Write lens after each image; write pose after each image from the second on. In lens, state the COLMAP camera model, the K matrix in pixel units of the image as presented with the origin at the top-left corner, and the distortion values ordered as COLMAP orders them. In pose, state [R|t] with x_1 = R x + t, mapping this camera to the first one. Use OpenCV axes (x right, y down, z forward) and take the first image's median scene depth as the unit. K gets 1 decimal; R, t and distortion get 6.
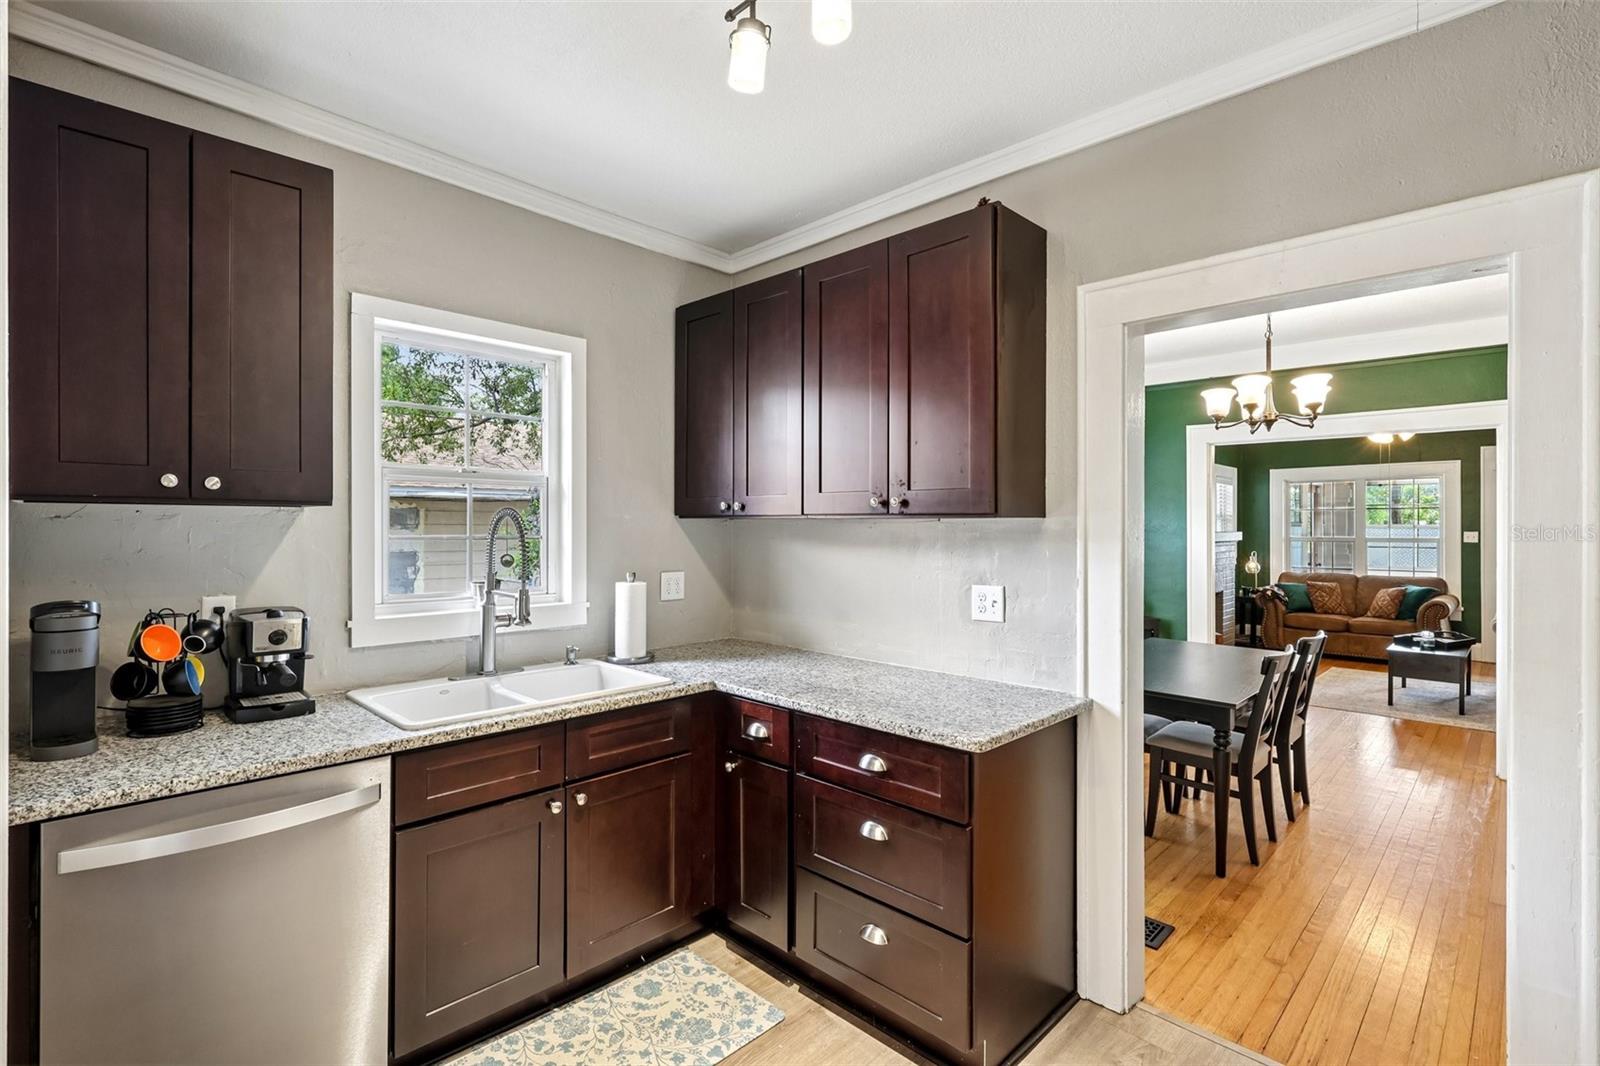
lens RADIAL K [[748.6, 0, 796.8], [0, 748.6, 528.7], [0, 0, 1]] dist [-0.003870, 0.000457]
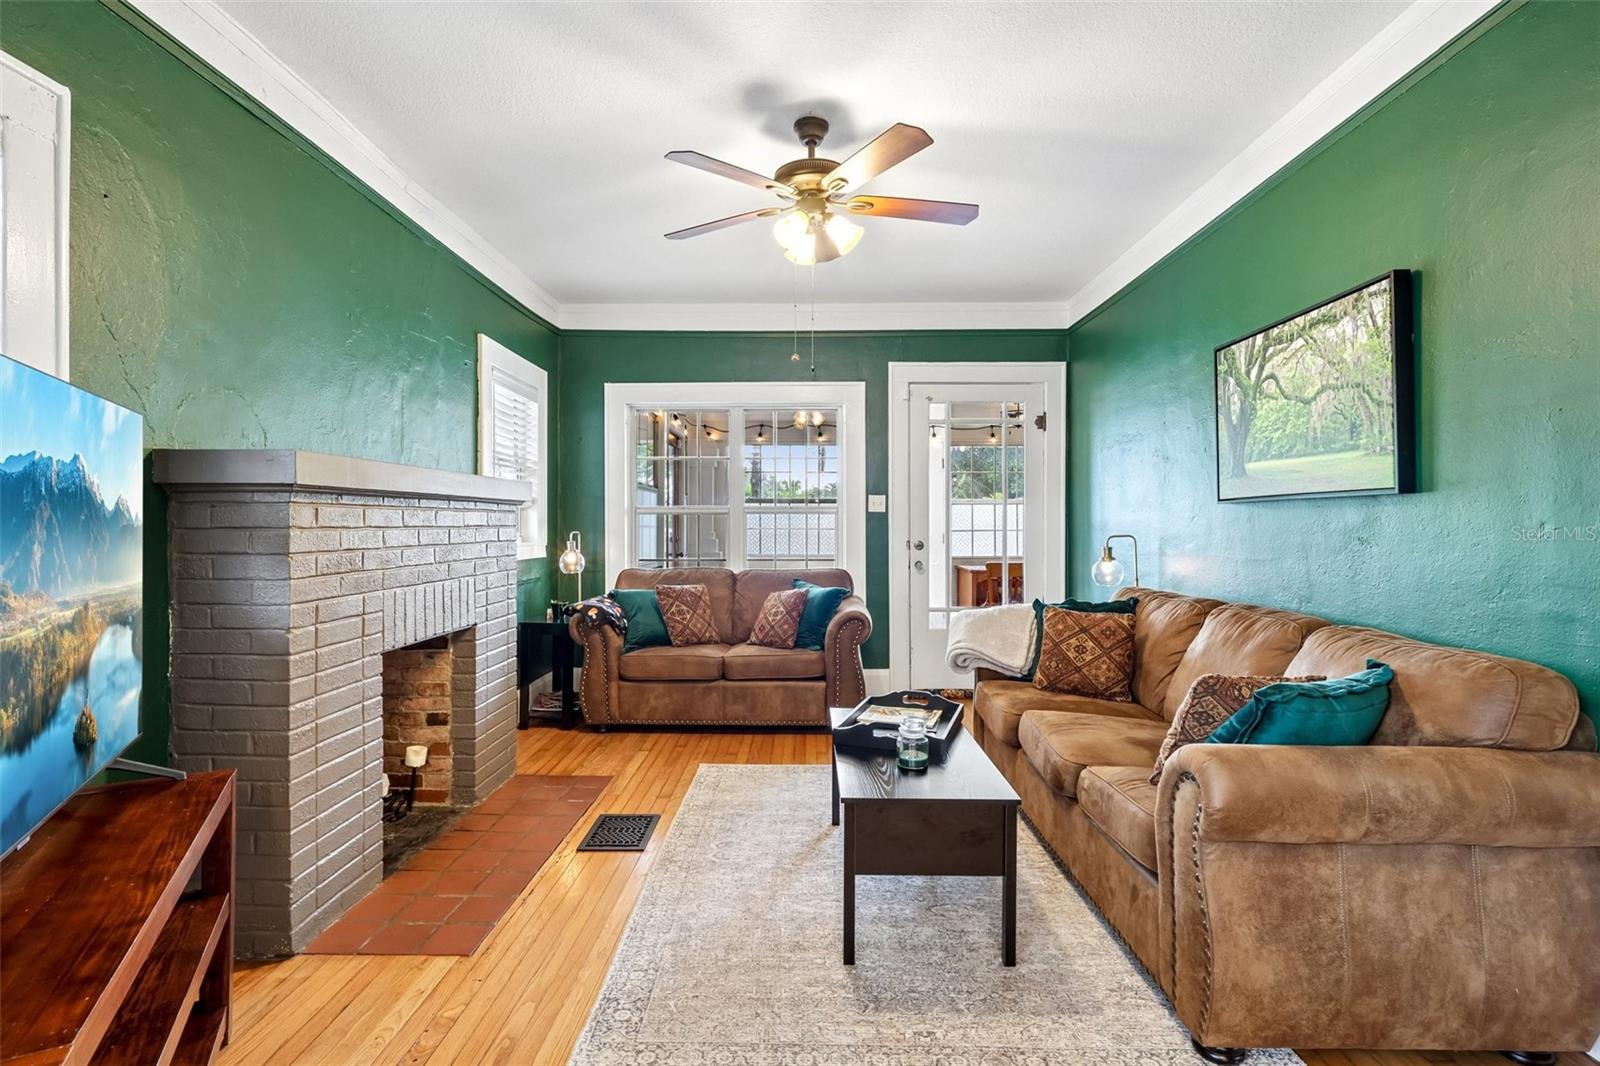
lens RADIAL K [[748.6, 0, 796.8], [0, 748.6, 528.7], [0, 0, 1]] dist [-0.003870, 0.000457]
pose [[0.718336, -0.008283, 0.695647, 1.301853], [-0.000860, 0.999918, 0.012794, 0.079804], [-0.695696, -0.009789, 0.718270, 1.867624]]
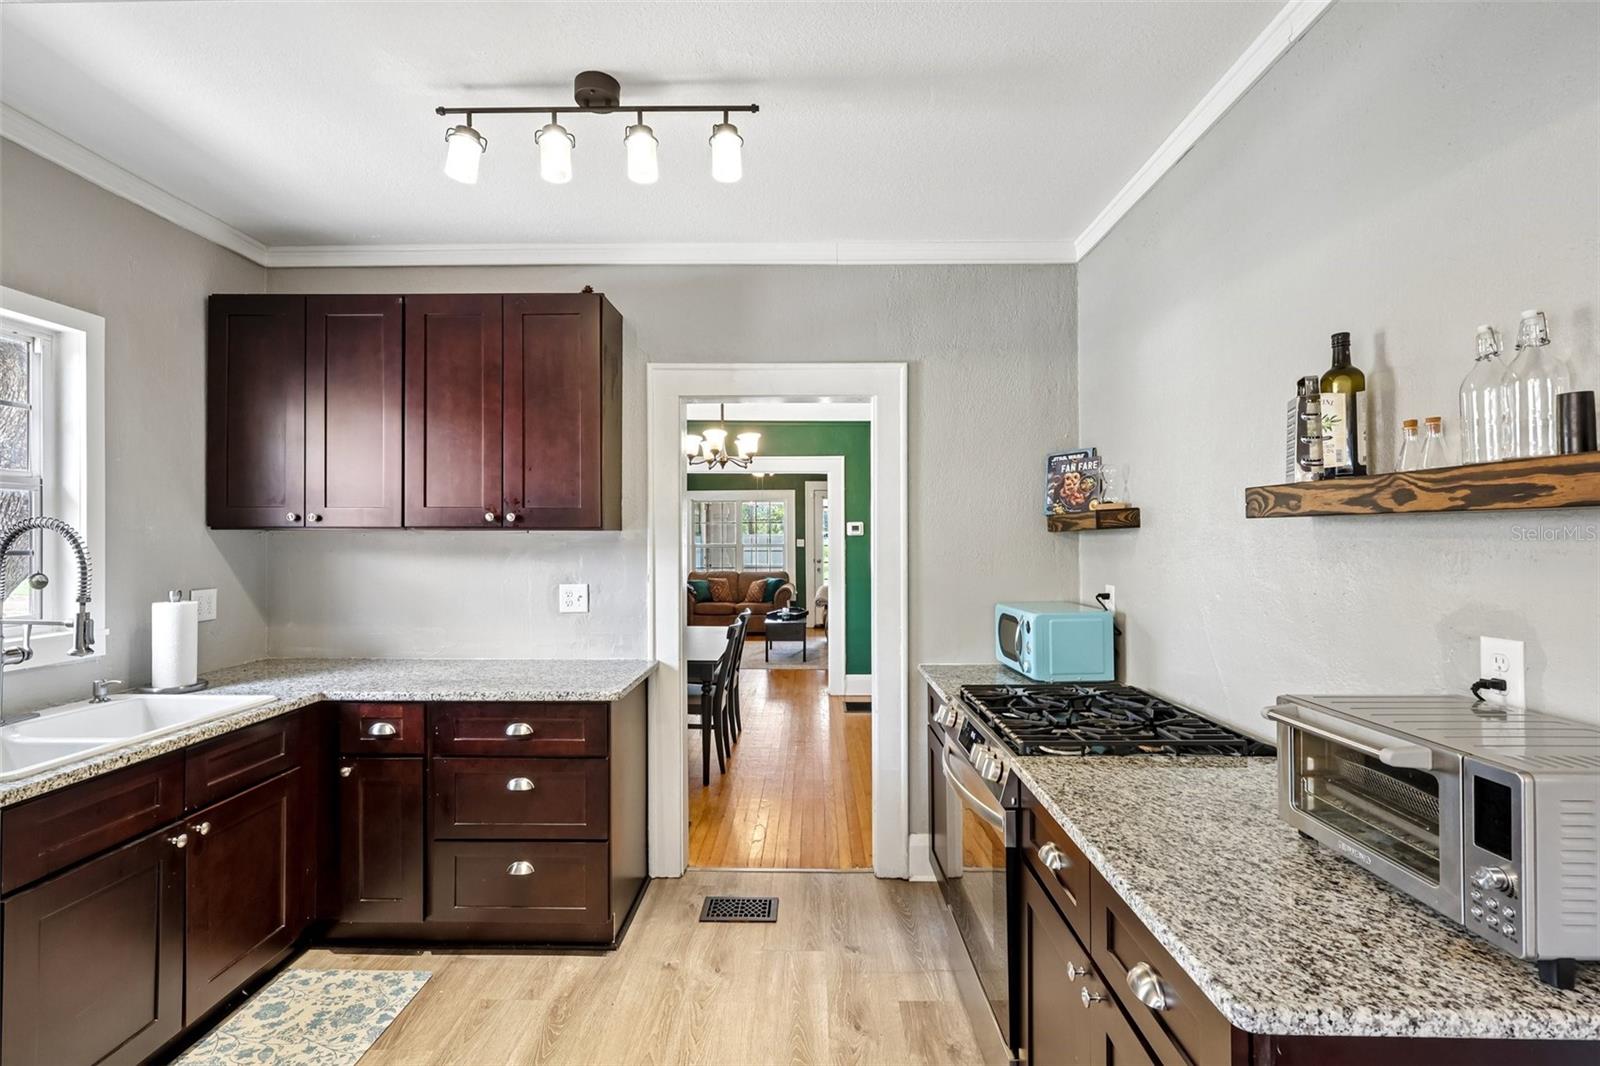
lens RADIAL K [[748.6, 0, 796.8], [0, 748.6, 528.7], [0, 0, 1]] dist [-0.003870, 0.000457]
pose [[0.725234, 0.004120, 0.688490, -0.345222], [0.004380, 0.999934, -0.010598, -0.002502], [-0.688488, 0.010702, 0.725169, -0.175858]]
